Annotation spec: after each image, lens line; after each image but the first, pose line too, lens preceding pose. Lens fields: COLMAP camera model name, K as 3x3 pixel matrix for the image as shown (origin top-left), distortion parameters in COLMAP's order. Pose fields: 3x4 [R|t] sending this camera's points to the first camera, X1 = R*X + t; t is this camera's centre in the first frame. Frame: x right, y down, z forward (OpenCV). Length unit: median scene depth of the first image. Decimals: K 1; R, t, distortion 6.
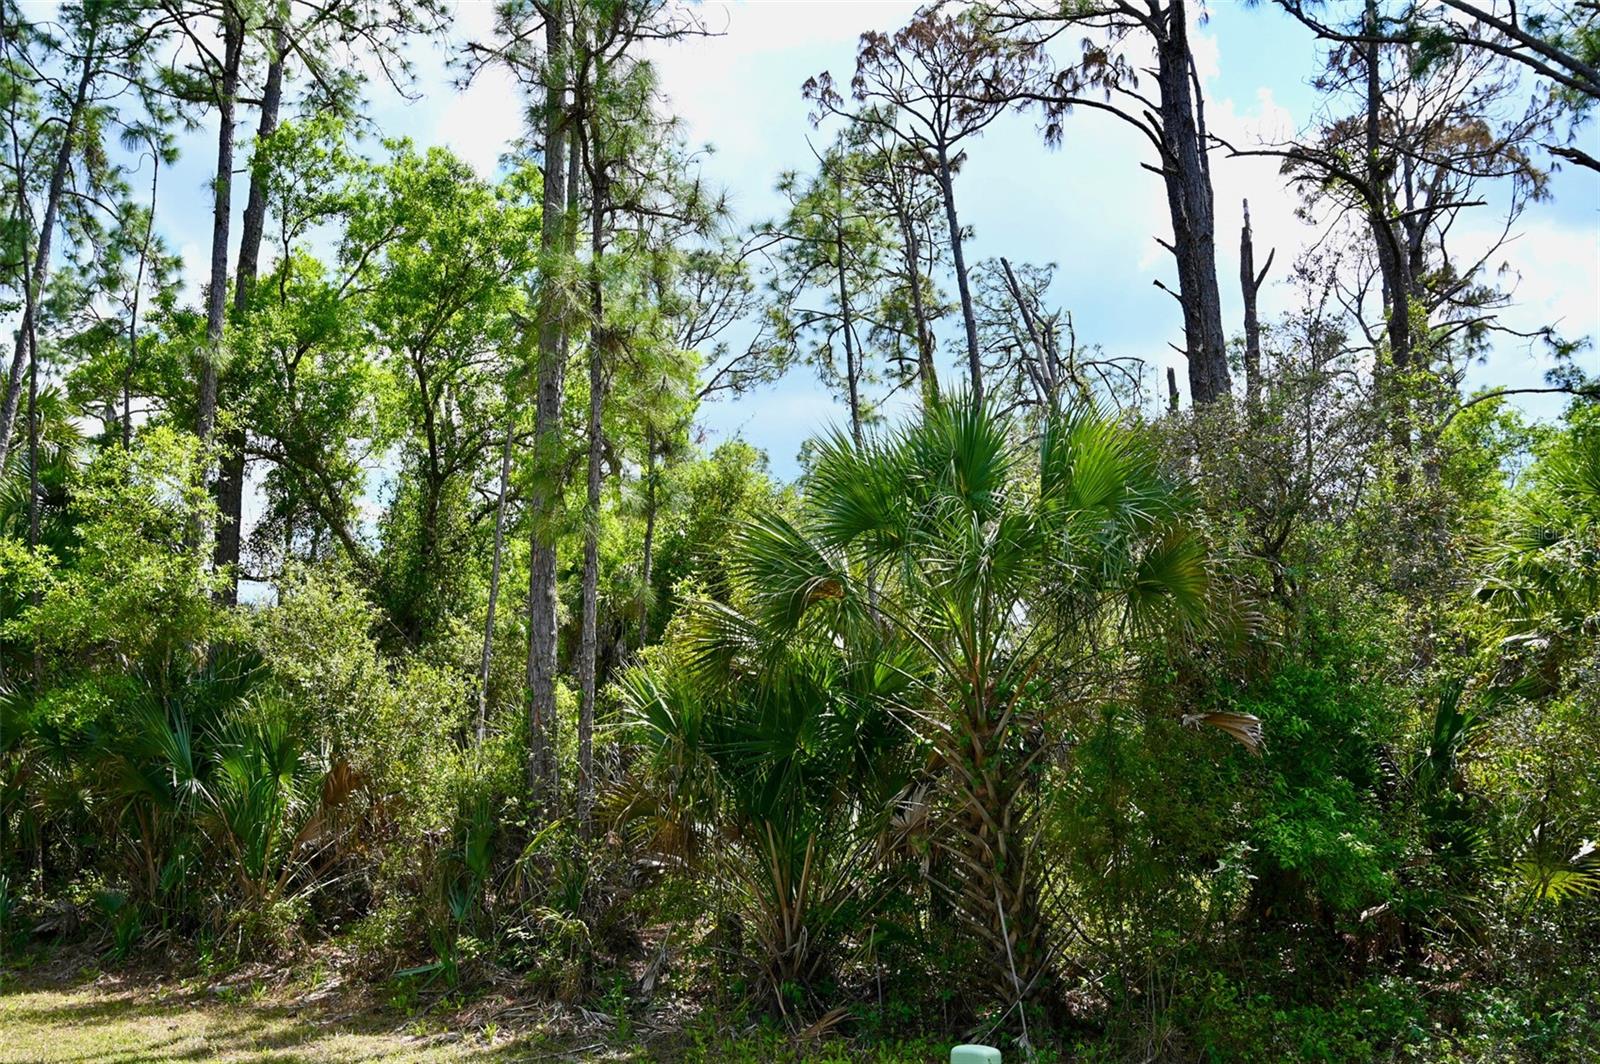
lens RADIAL K [[1397.8, 0, 800.0], [0, 1397.8, 532.0], [0, 0, 1]] dist [-0.009716, 0.014290]
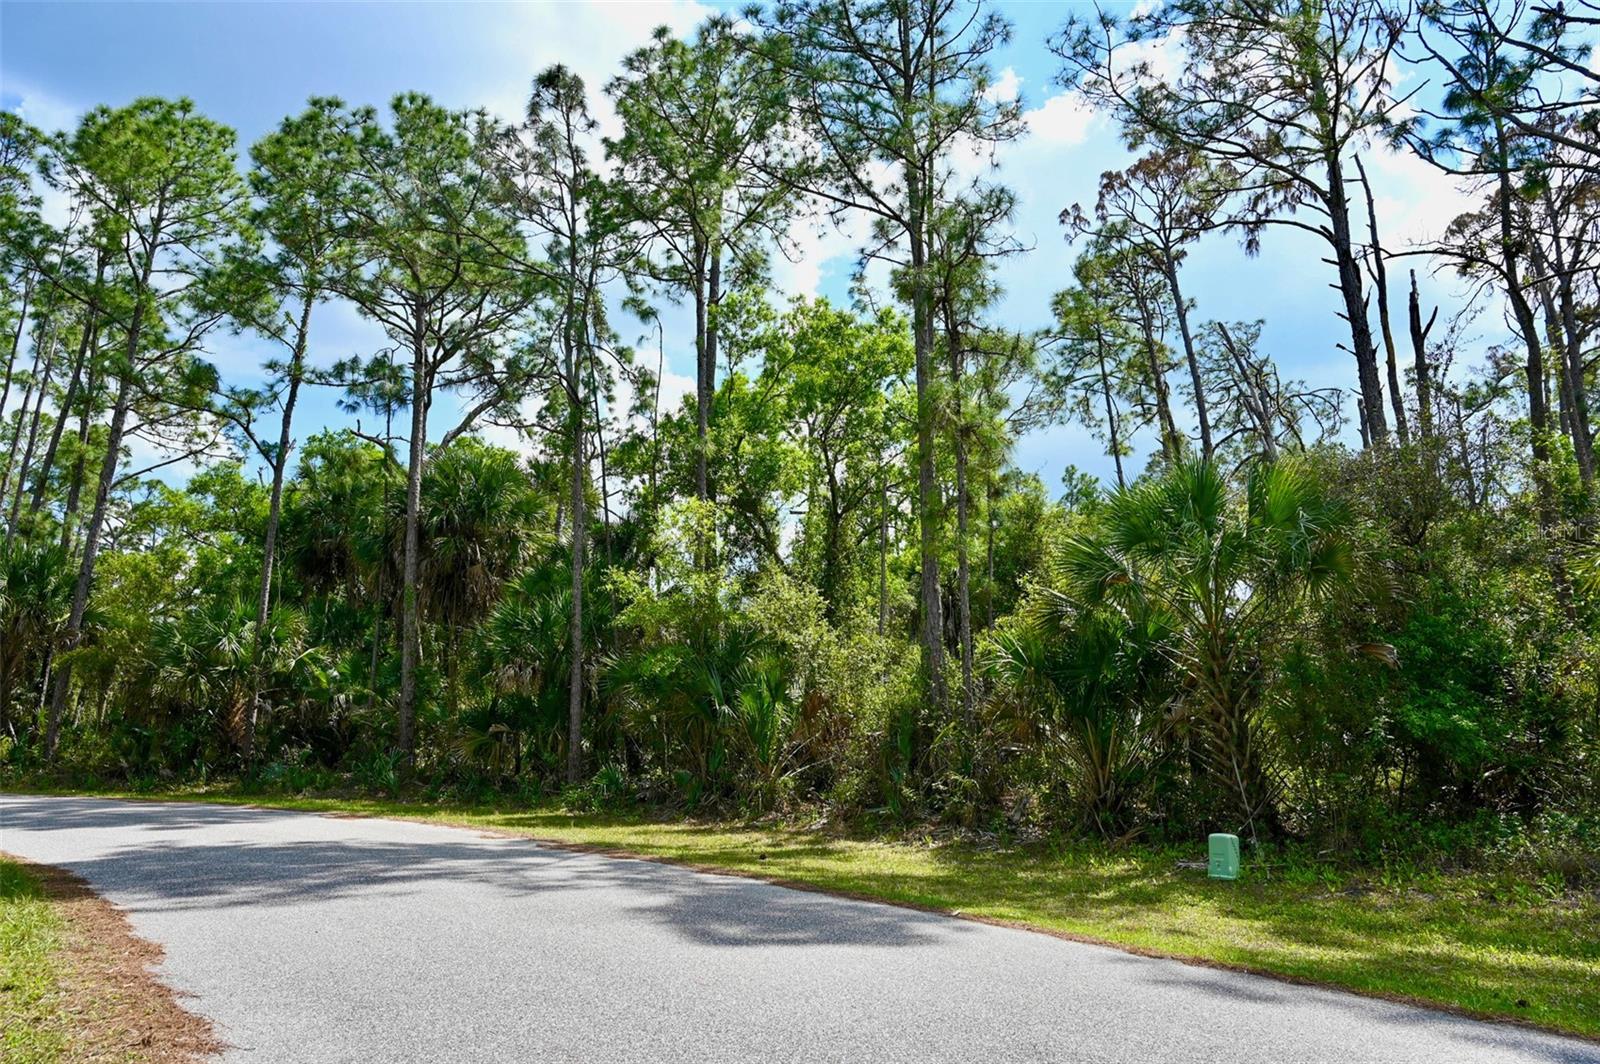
lens RADIAL K [[1085.6, 0, 800.1], [0, 1085.6, 526.5], [0, 0, 1]] dist [-0.005248, 0.001413]
pose [[0.971244, -0.049351, -0.232914, -0.018846], [0.046491, 0.998761, -0.017758, -0.007038], [0.233502, 0.006419, 0.972335, -0.157168]]
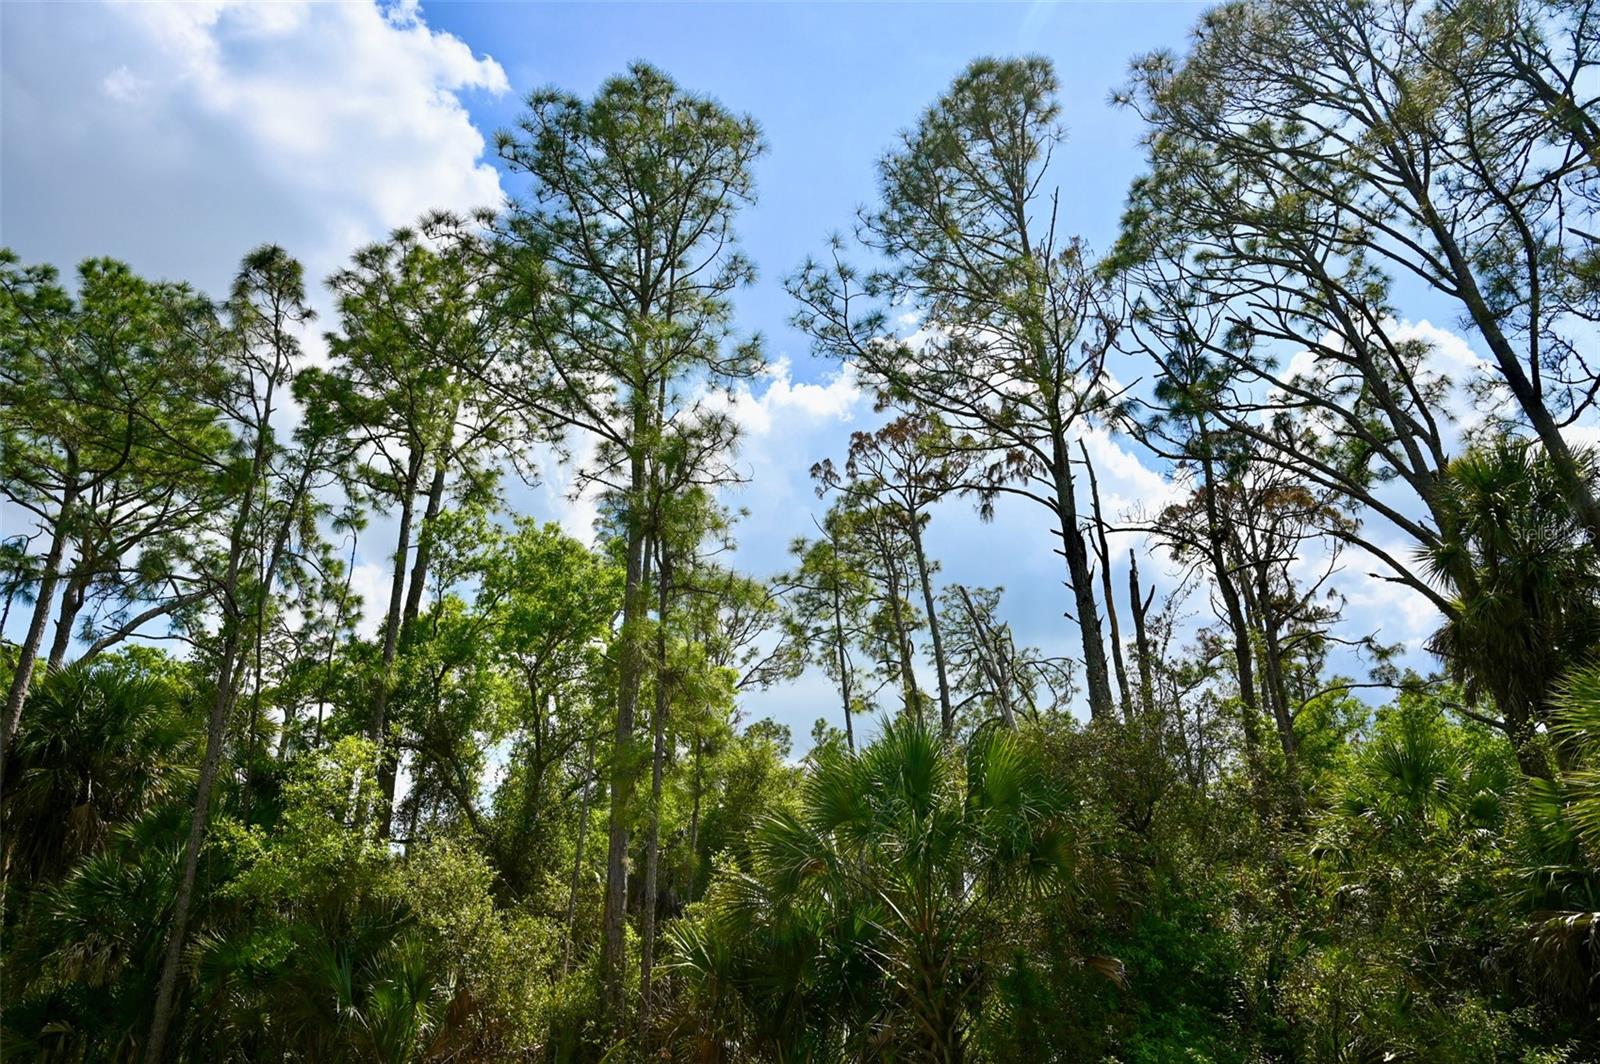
lens RADIAL K [[1085.6, 0, 800.1], [0, 1085.6, 526.5], [0, 0, 1]] dist [-0.005248, 0.001413]
pose [[0.999867, -0.008789, -0.013730, 0.007918], [0.005349, 0.972465, -0.232989, -0.015349], [0.015399, 0.232885, 0.972382, -0.066918]]
